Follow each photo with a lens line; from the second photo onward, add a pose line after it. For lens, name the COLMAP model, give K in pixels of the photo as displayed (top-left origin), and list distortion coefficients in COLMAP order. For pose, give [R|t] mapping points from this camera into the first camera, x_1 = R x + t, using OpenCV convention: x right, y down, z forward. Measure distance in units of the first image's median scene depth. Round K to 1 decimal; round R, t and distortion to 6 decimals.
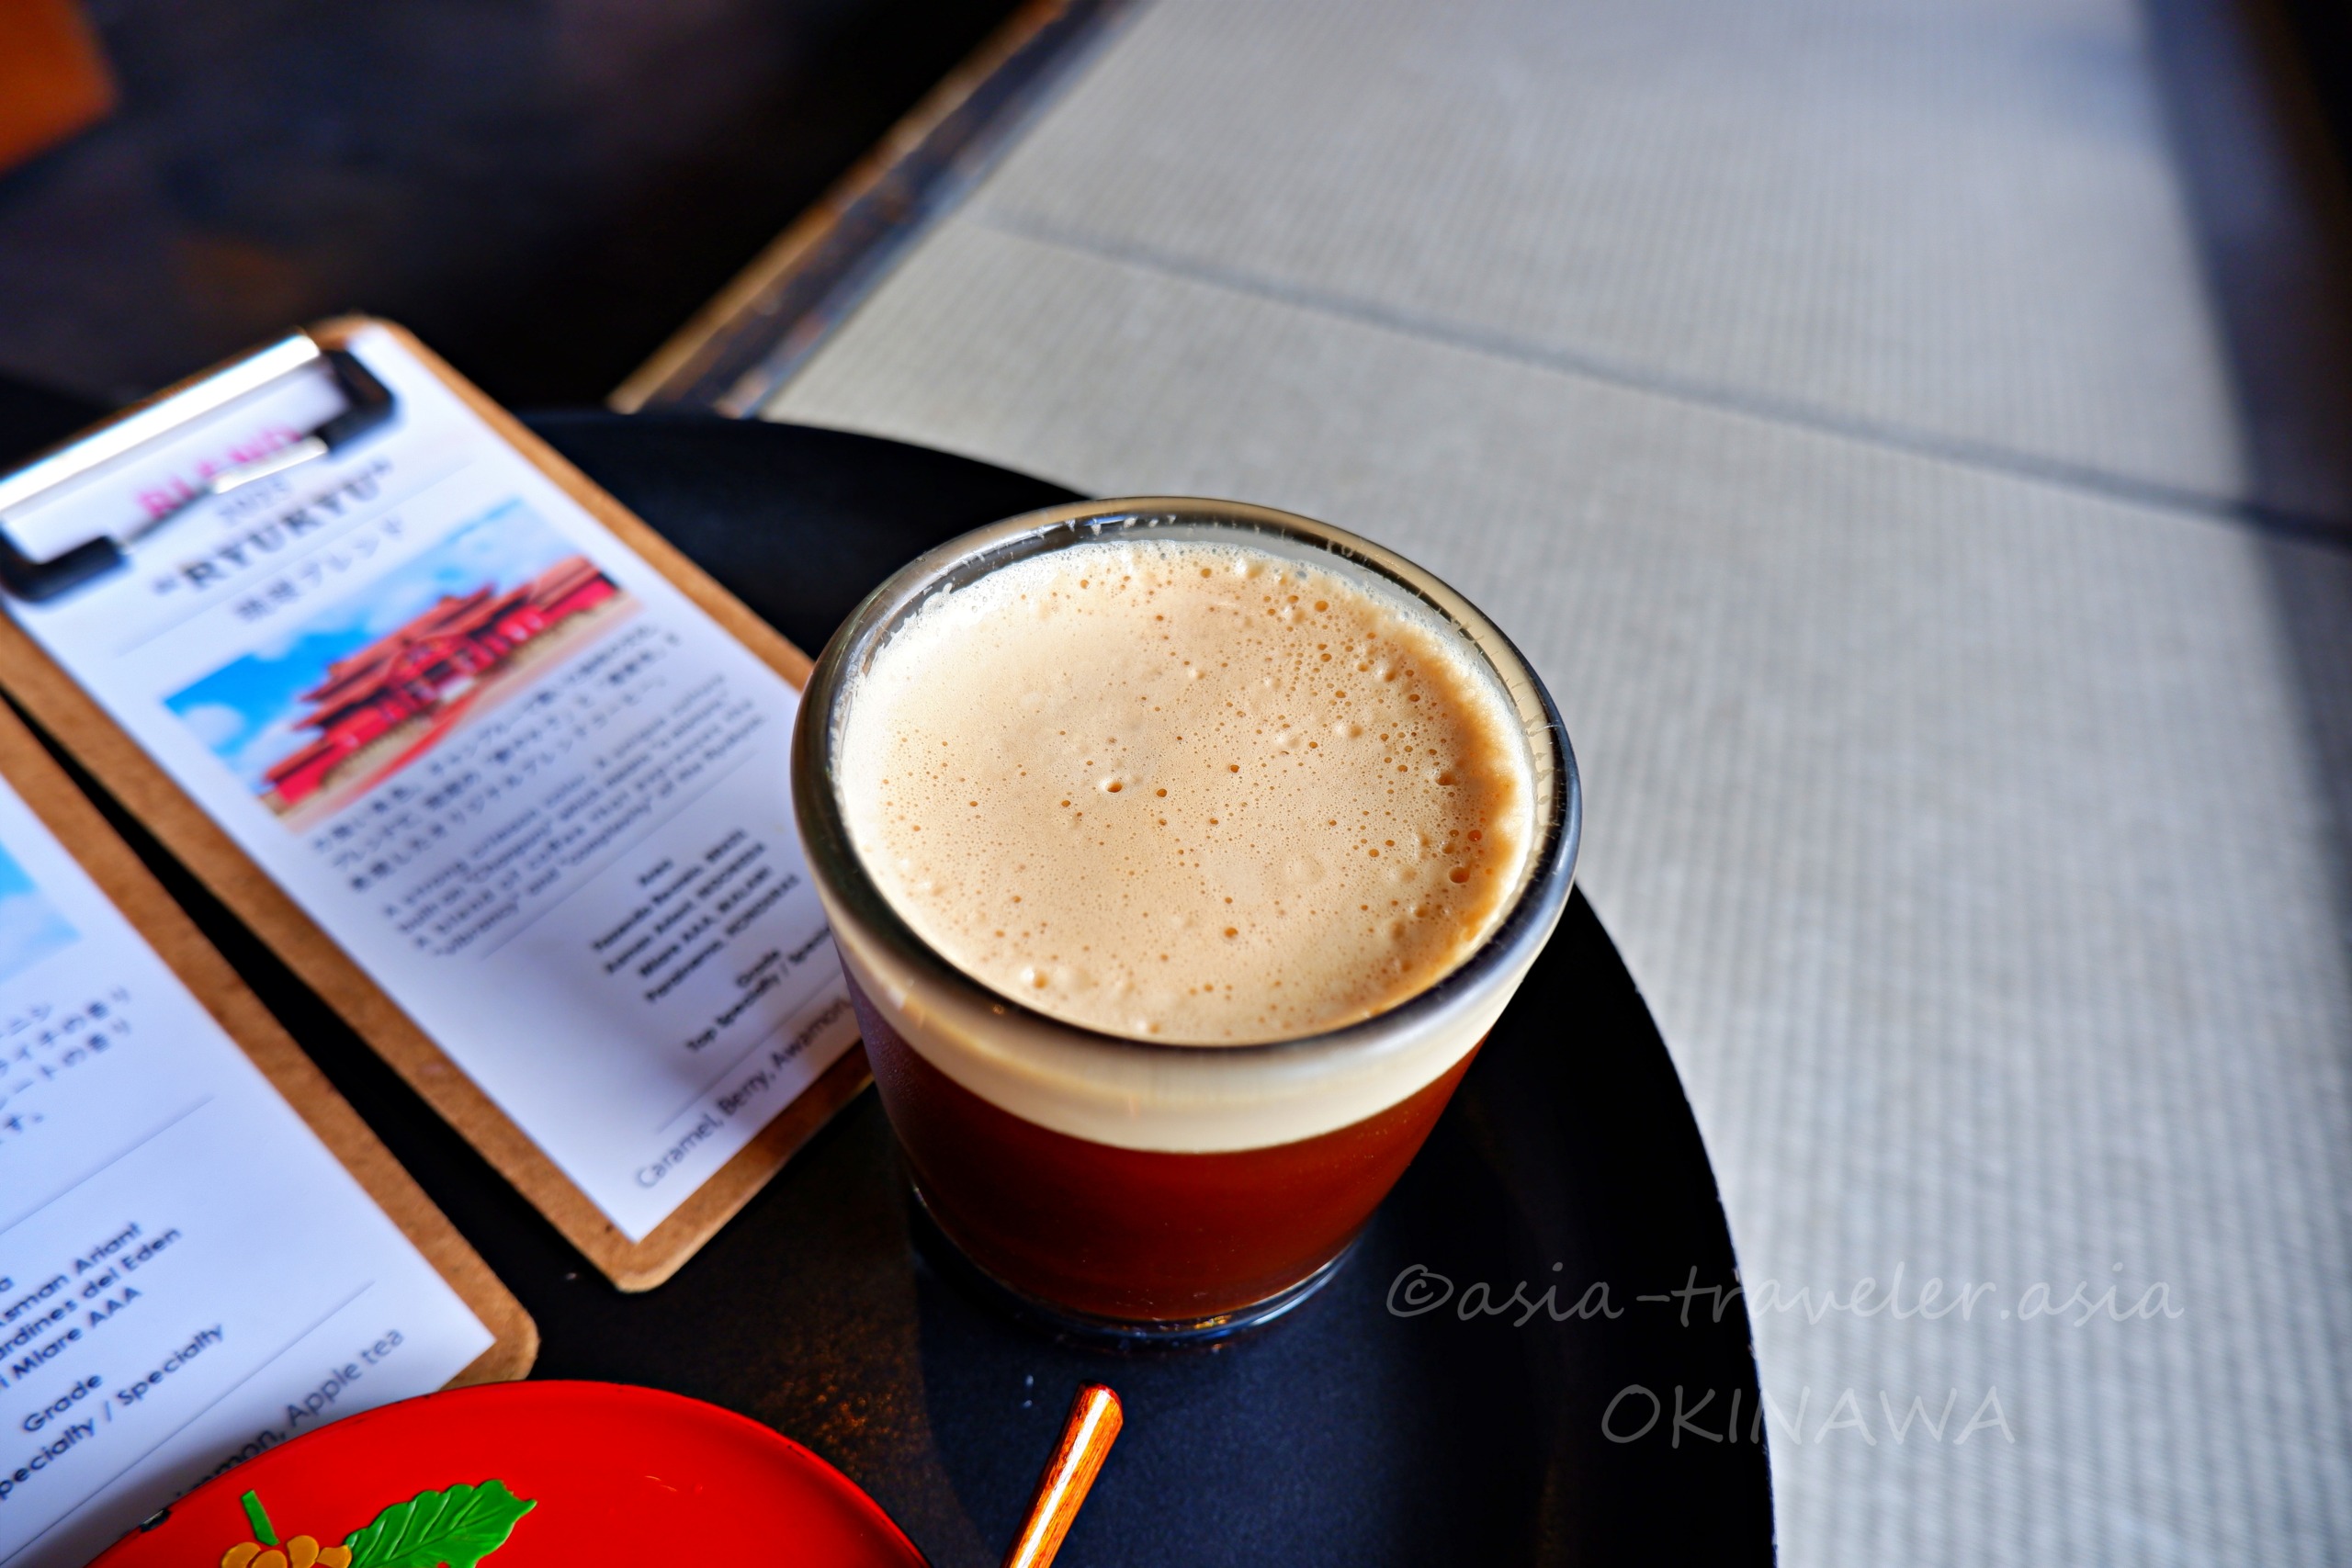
lens RADIAL K [[1541.2, 0, 1176.0], [0, 1541.2, 784.0], [0, 0, 1]] dist [0.001189, 0.000839]
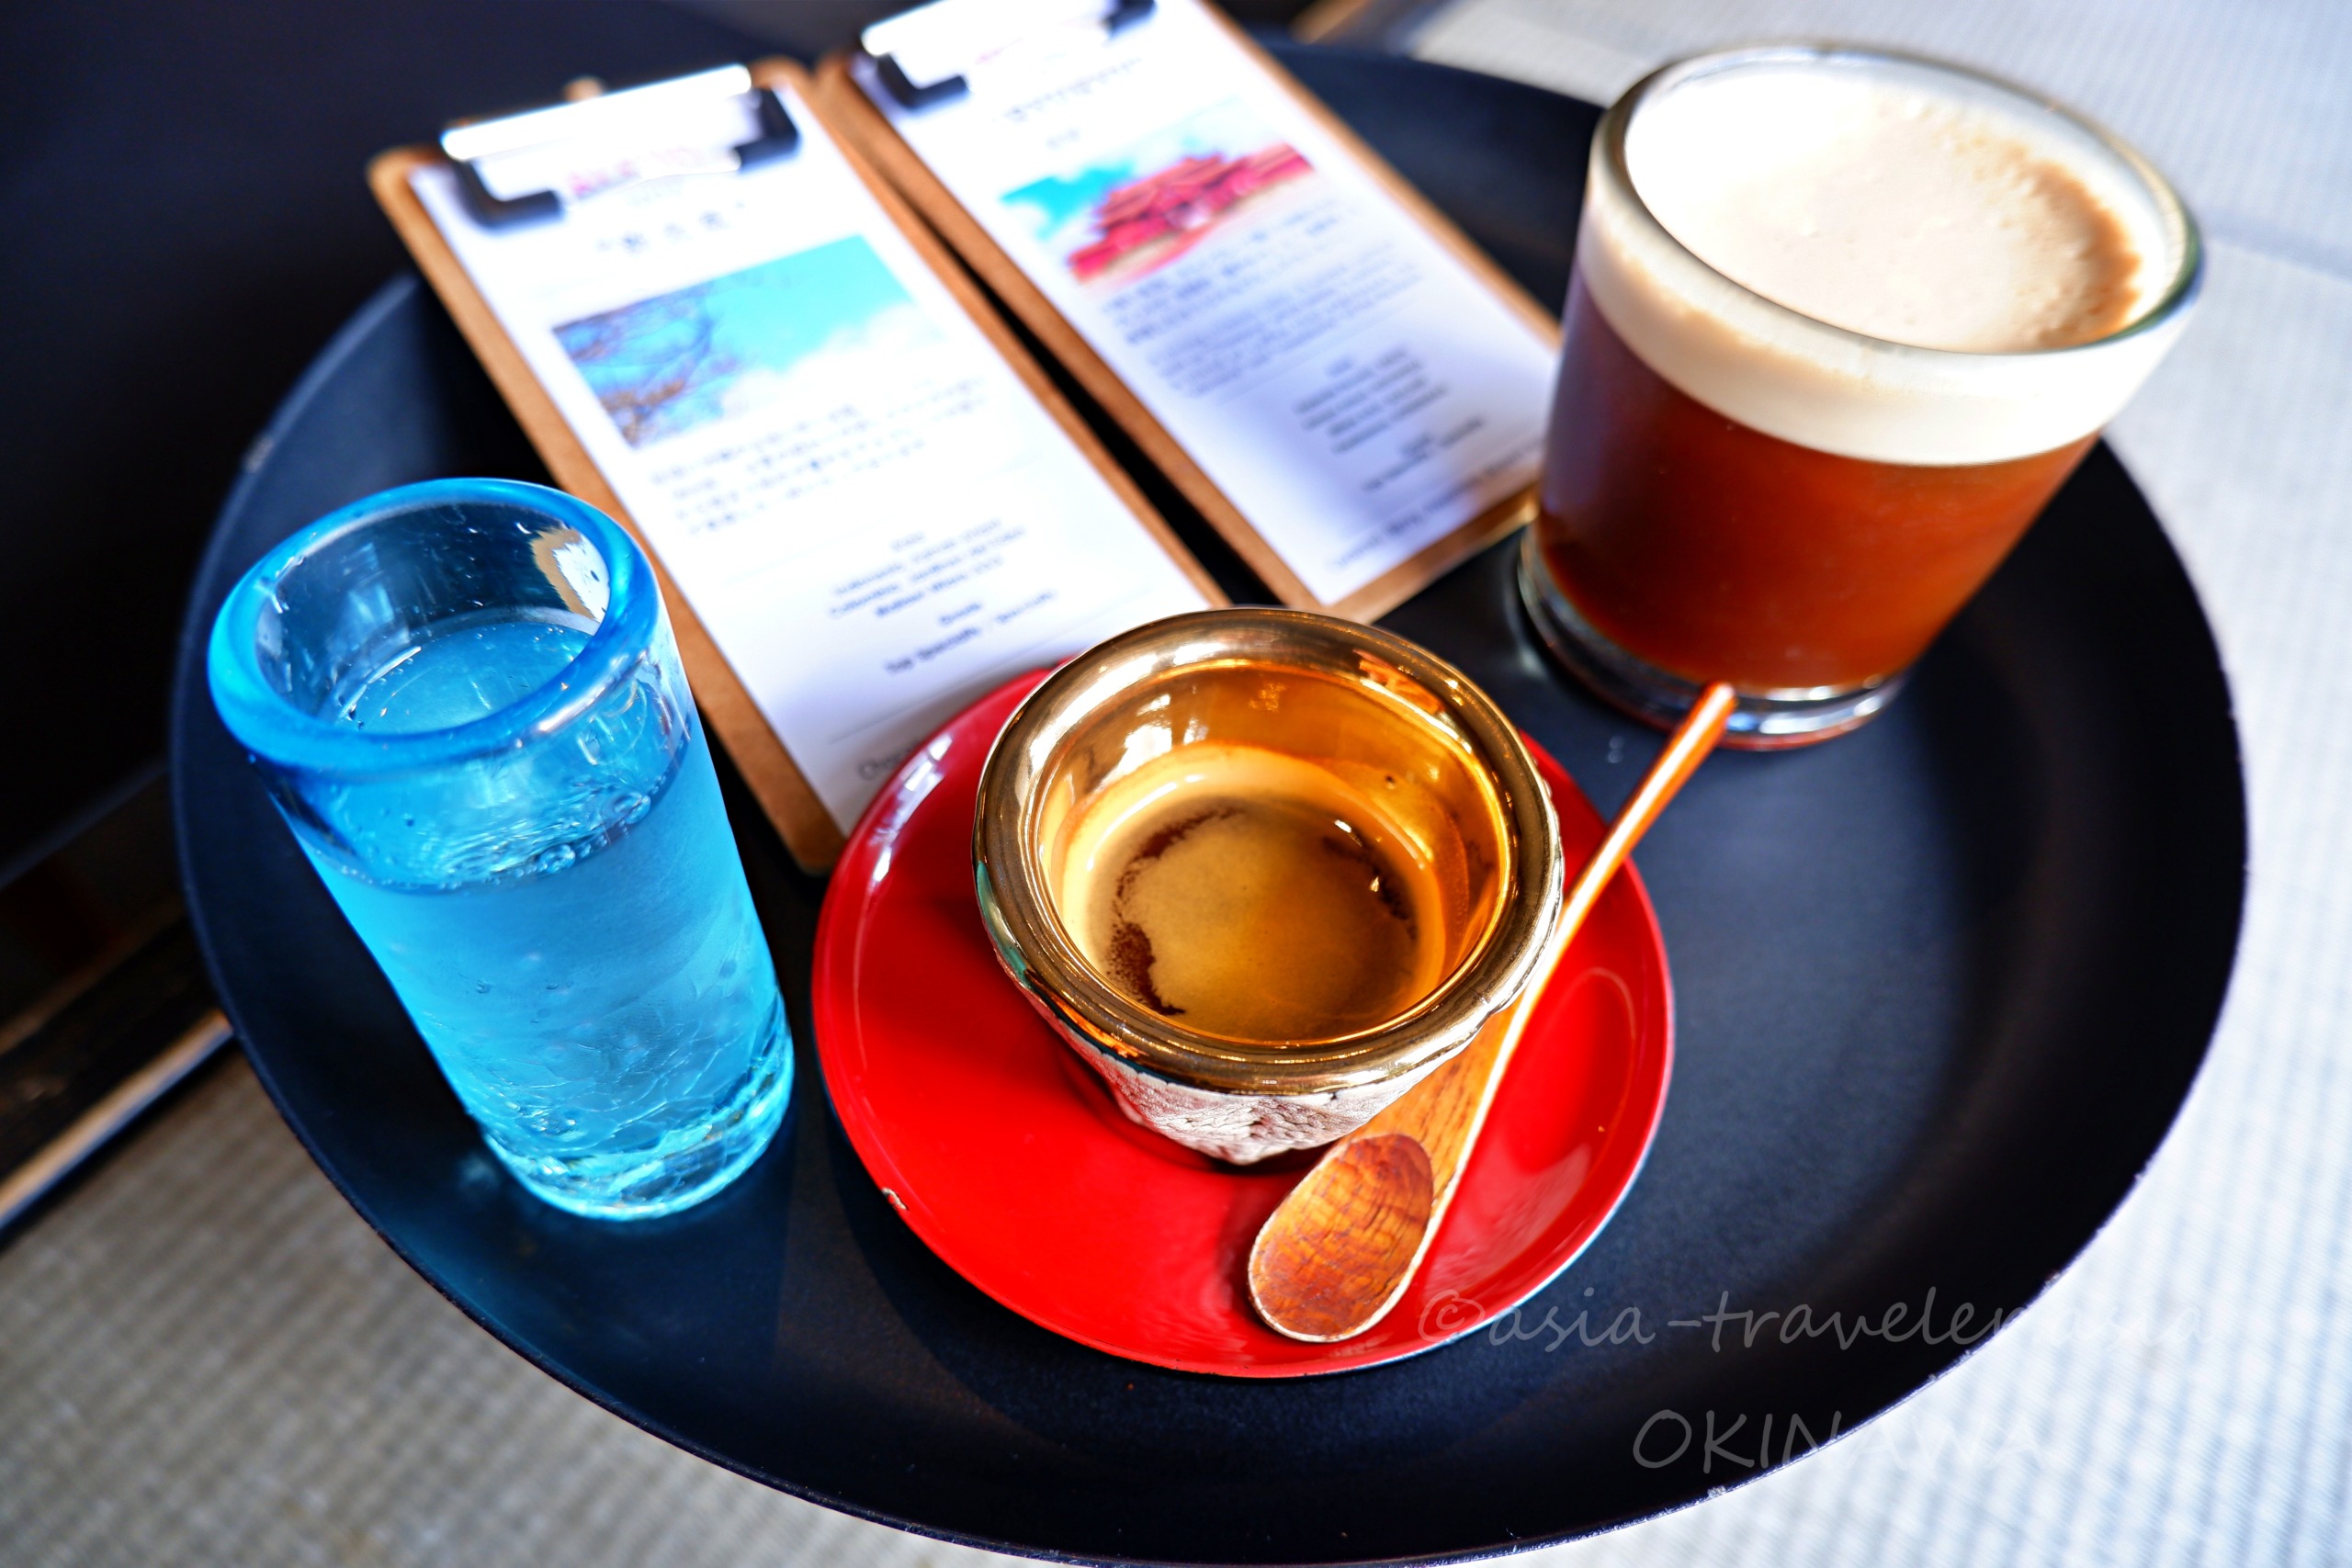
lens RADIAL K [[1541.2, 0, 1176.0], [0, 1541.2, 784.0], [0, 0, 1]] dist [0.001189, 0.000839]
pose [[0.972298, 0.160828, -0.169623, -0.202072], [-0.151679, 0.986246, 0.065668, 0.344043], [0.177851, -0.038121, 0.983319, -0.310370]]
